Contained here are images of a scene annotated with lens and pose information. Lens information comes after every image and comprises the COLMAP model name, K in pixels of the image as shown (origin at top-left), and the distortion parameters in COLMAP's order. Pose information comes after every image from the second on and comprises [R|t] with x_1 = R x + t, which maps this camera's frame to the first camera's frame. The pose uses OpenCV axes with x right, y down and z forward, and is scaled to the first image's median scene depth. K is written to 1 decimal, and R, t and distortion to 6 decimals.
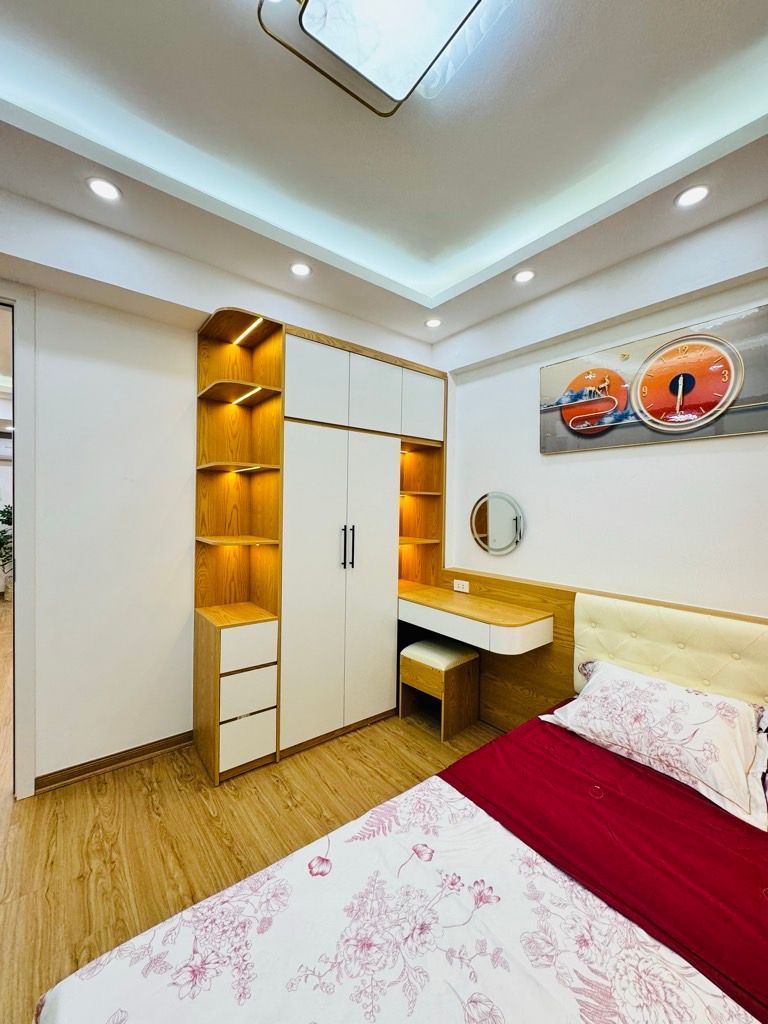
lens RADIAL K [[408.2, 0, 384.5], [0, 408.2, 511.9], [0, 0, 1]] dist [-0.002352, 0.001105]
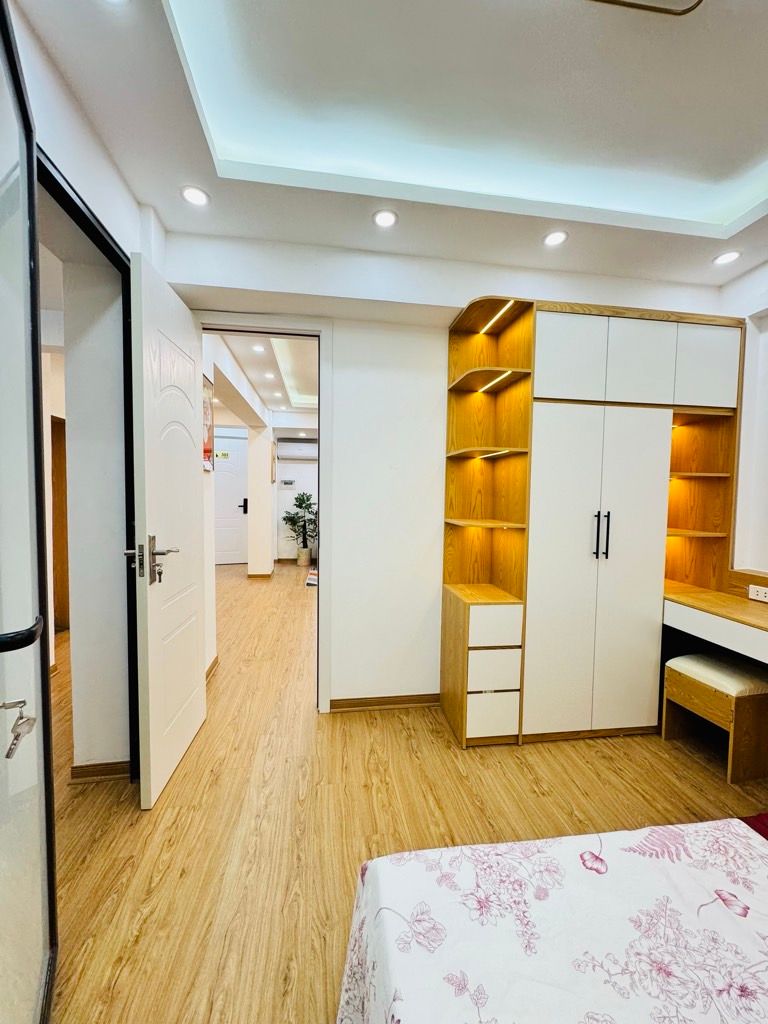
lens RADIAL K [[408.2, 0, 384.3], [0, 408.2, 511.8], [0, 0, 1]] dist [-0.002352, 0.001105]
pose [[0.866242, 0.020764, -0.499194, -0.064041], [-0.008834, 0.999616, 0.026250, 0.016345], [0.499547, -0.018329, 0.866093, -0.026821]]
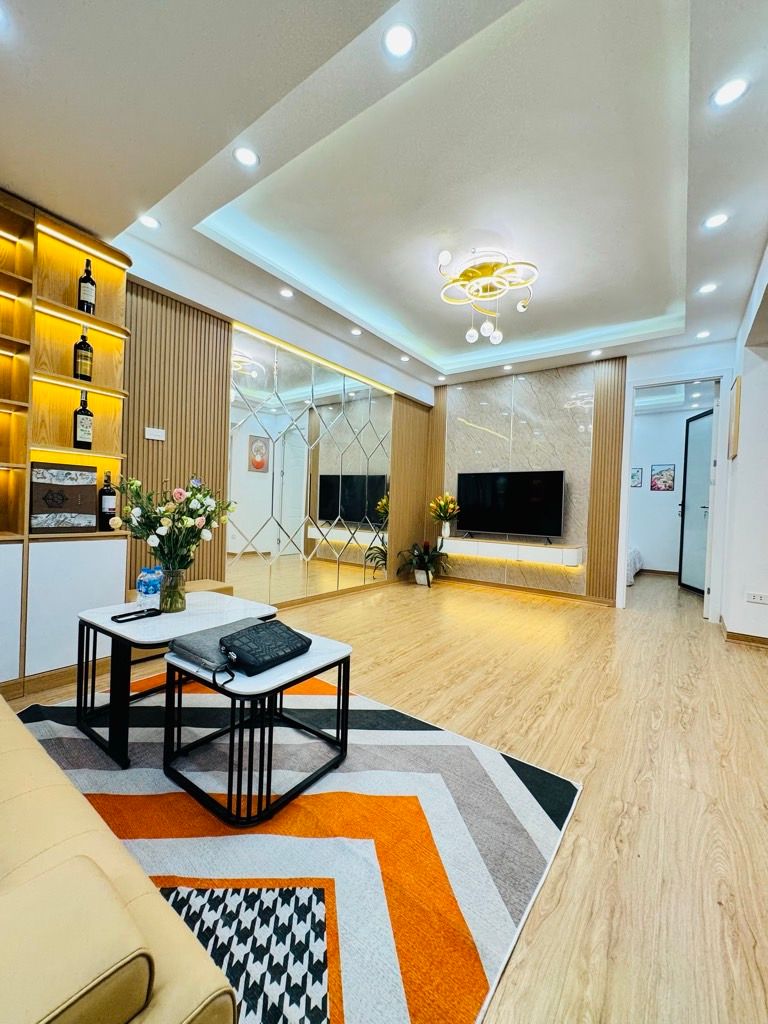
lens RADIAL K [[408.2, 0, 384.1], [0, 408.2, 511.9], [0, 0, 1]] dist [-0.002352, 0.001105]
pose [[-0.257289, -0.040618, 0.965480, -2.436704], [-0.026234, 0.999042, 0.035039, 0.117481], [-0.965978, -0.016314, -0.258108, 2.576865]]
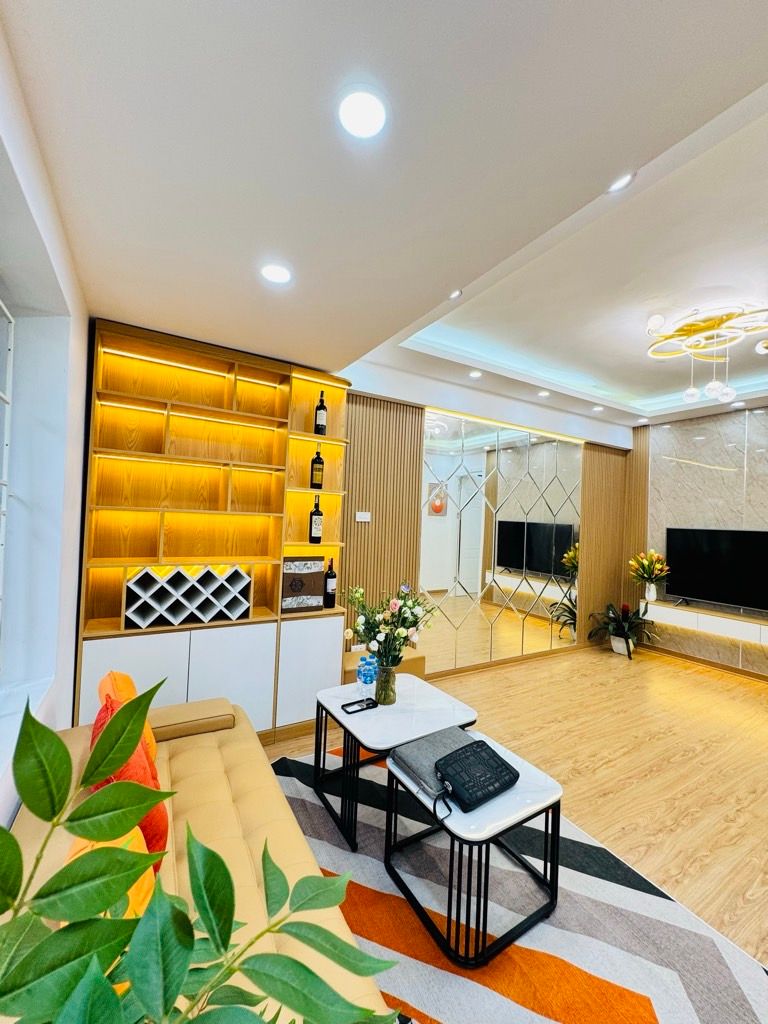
lens RADIAL K [[408.2, 0, 384.3], [0, 408.2, 512.3], [0, 0, 1]] dist [-0.002352, 0.001105]
pose [[0.146515, 0.004030, 0.989200, -2.468164], [-0.023375, 0.999727, -0.000611, -0.084090], [-0.988932, -0.023033, 0.146569, 2.652168]]
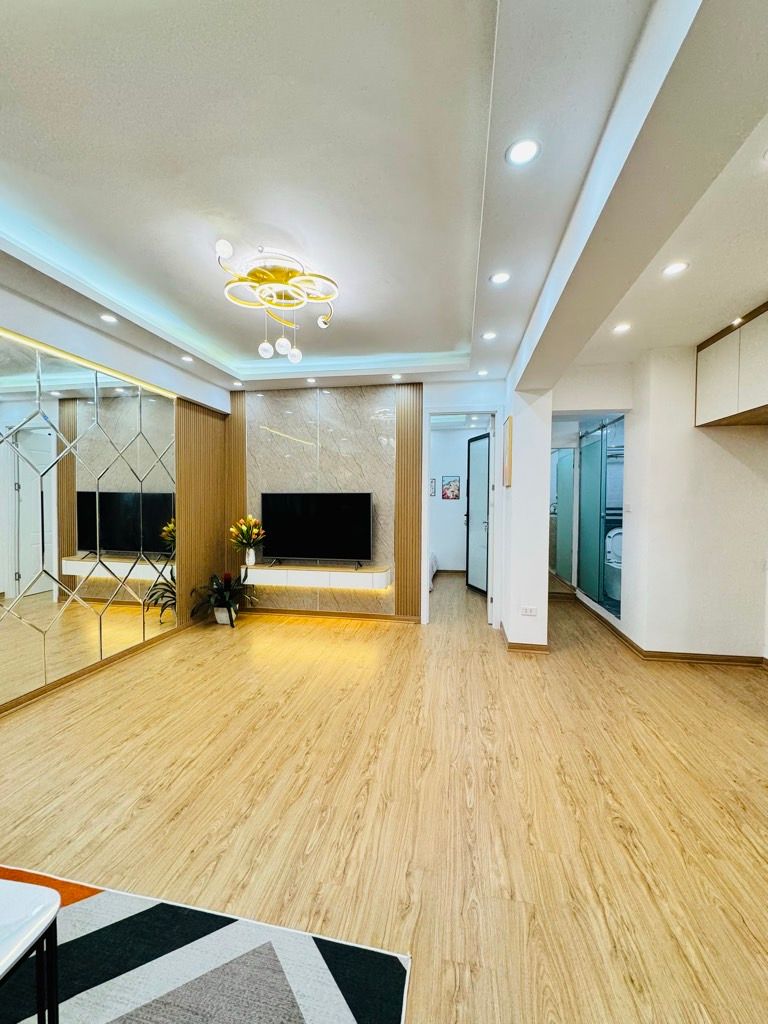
lens RADIAL K [[408.2, 0, 385.2], [0, 408.2, 512.5], [0, 0, 1]] dist [-0.002352, 0.001105]
pose [[-0.653876, -0.040636, 0.755510, -2.255535], [-0.005323, 0.998779, 0.049113, -0.047489], [-0.756583, 0.028092, -0.653294, 2.446112]]
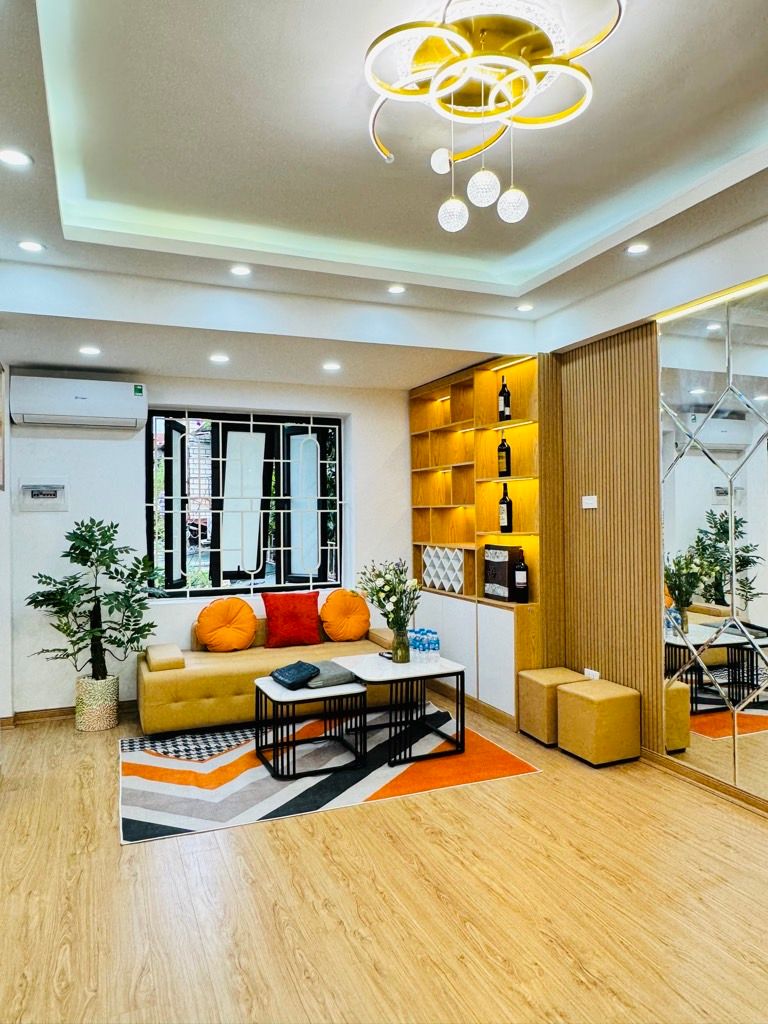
lens RADIAL K [[695.8, 0, 385.7], [0, 695.8, 506.2], [0, 0, 1]] dist [-0.006273, 0.005402]
pose [[0.960585, -0.027162, -0.276657, -0.993982], [0.021031, 0.999464, -0.025104, -0.018090], [0.277191, 0.018296, 0.960641, 0.903784]]
